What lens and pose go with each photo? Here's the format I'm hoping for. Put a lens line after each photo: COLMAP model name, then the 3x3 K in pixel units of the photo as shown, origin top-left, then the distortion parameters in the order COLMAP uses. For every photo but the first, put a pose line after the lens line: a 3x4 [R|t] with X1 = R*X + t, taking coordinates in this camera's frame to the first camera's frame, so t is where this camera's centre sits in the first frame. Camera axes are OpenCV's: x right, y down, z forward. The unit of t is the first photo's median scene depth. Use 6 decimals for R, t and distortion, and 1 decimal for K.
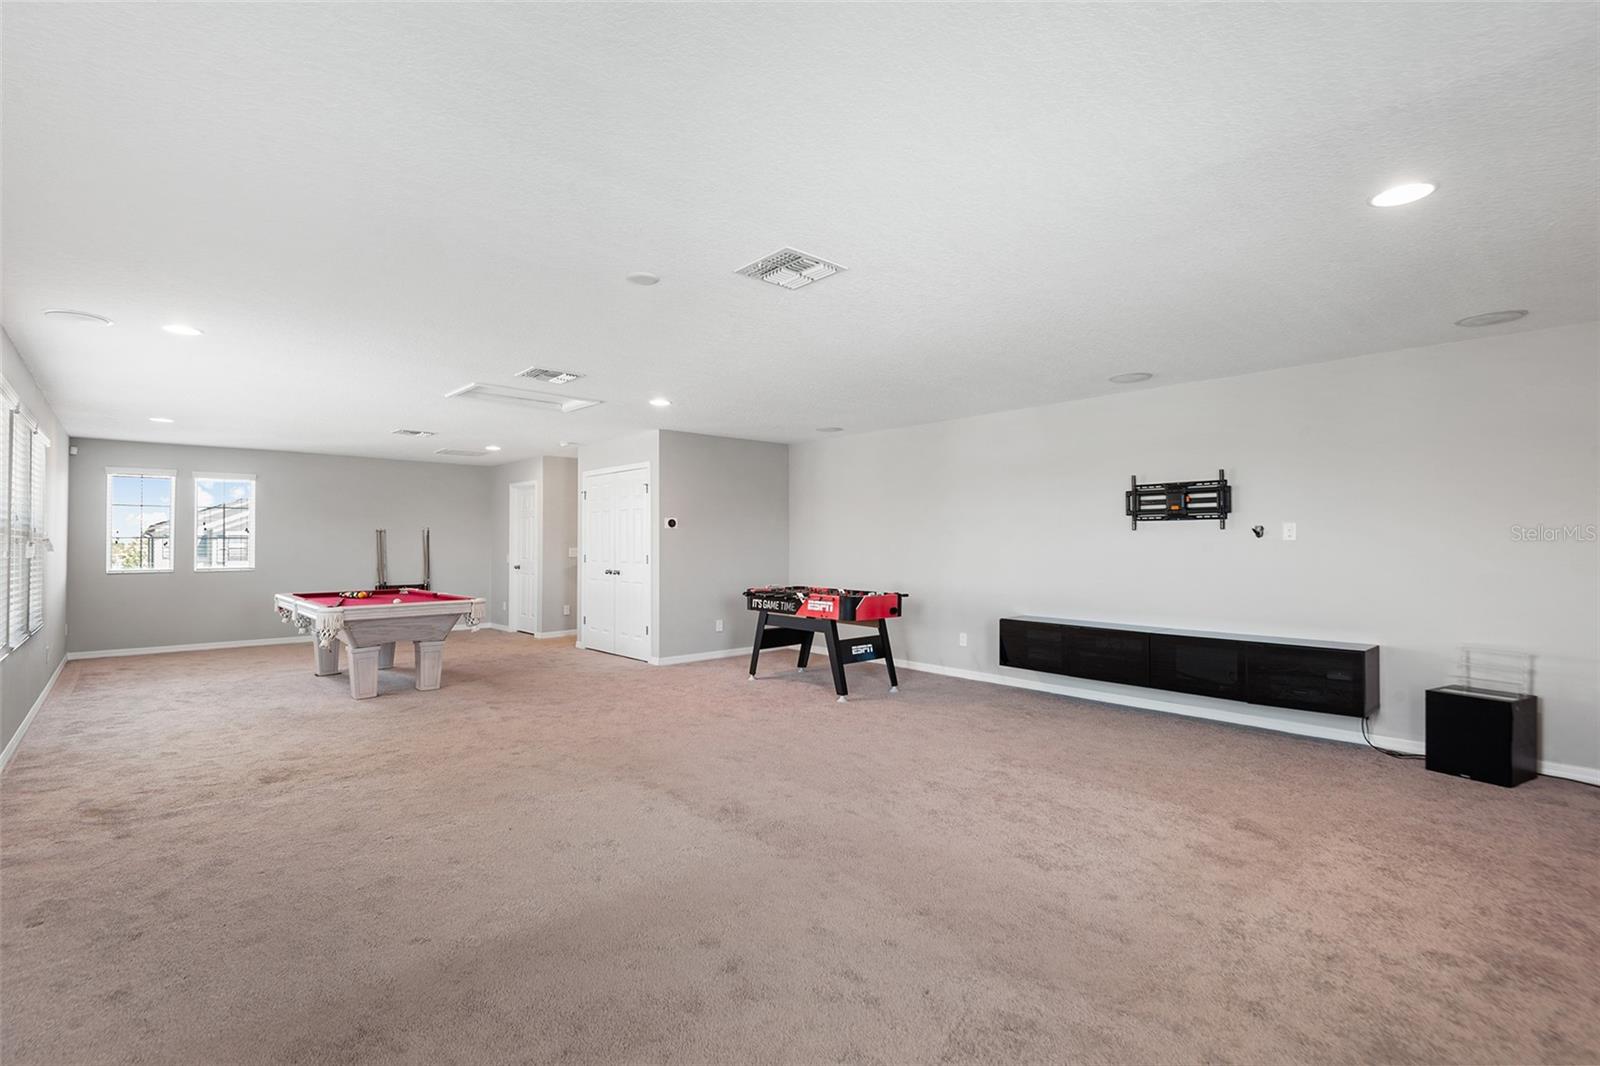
lens RADIAL K [[738.7, 0, 783.5], [0, 738.7, 530.7], [0, 0, 1]] dist [0.002618, 0.000134]
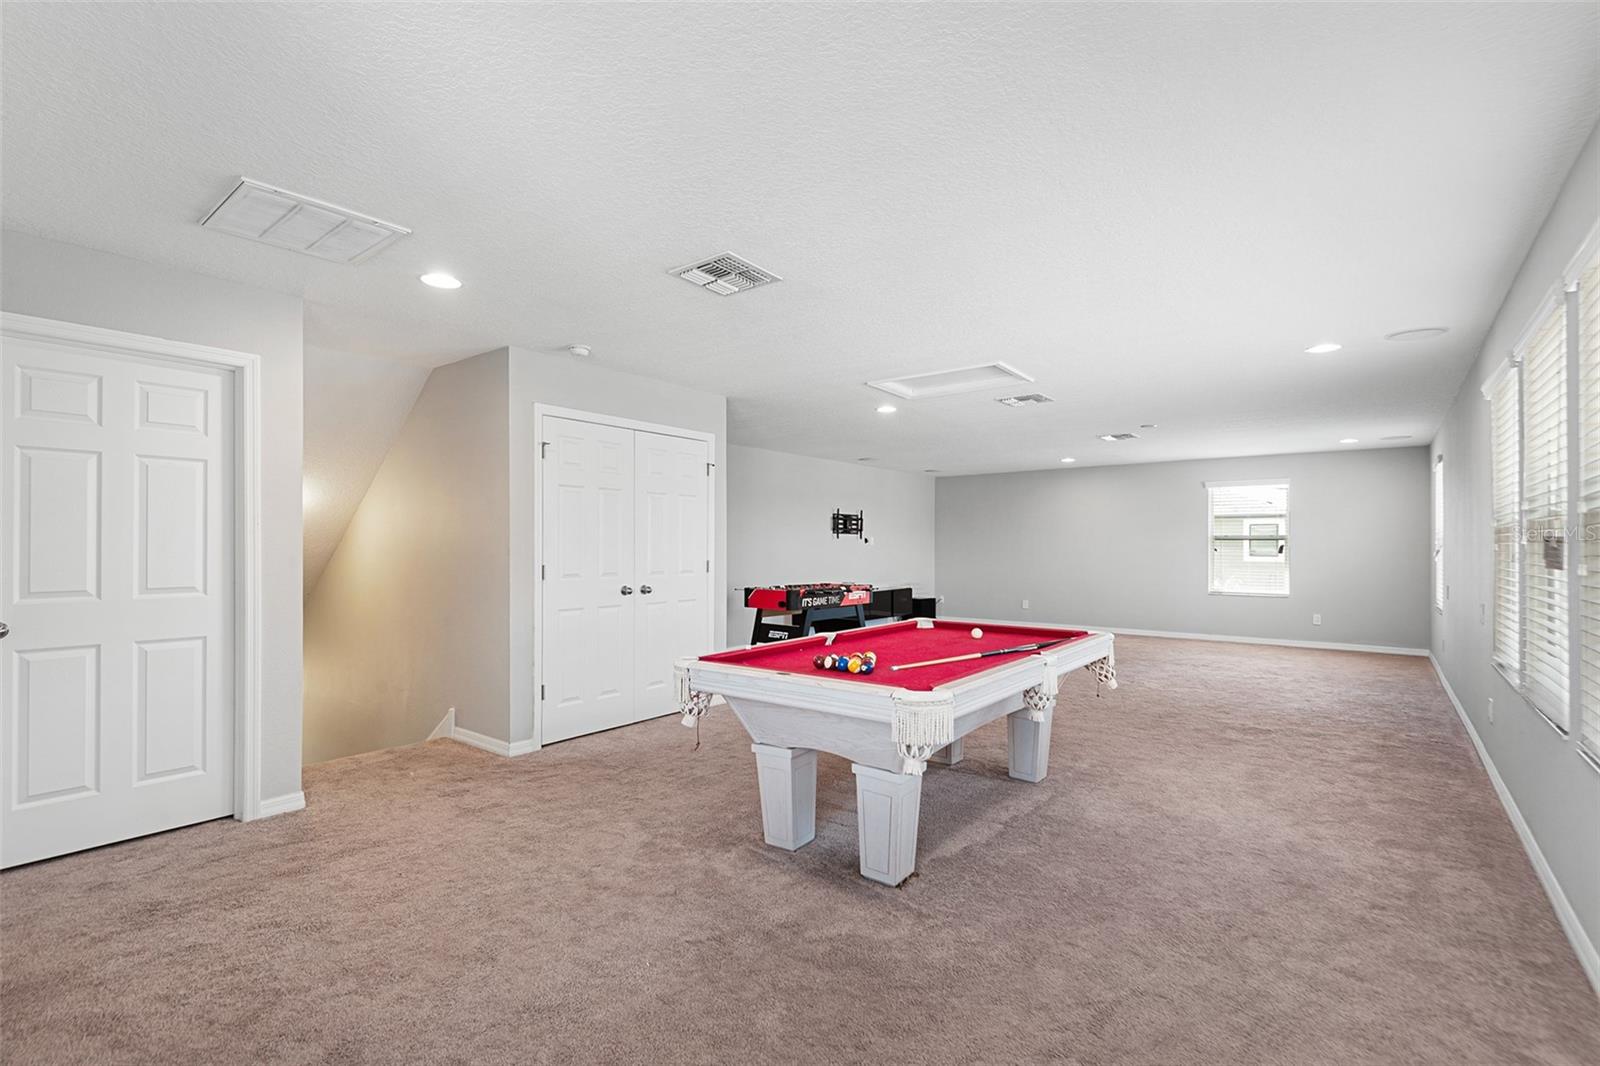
lens RADIAL K [[738.7, 0, 783.5], [0, 738.7, 530.7], [0, 0, 1]] dist [0.002618, 0.000134]
pose [[-0.181271, 0.023601, 0.983150, -1.136374], [-0.017122, 0.999485, -0.027150, 0.027178], [-0.983284, -0.021755, -0.180774, 1.304450]]
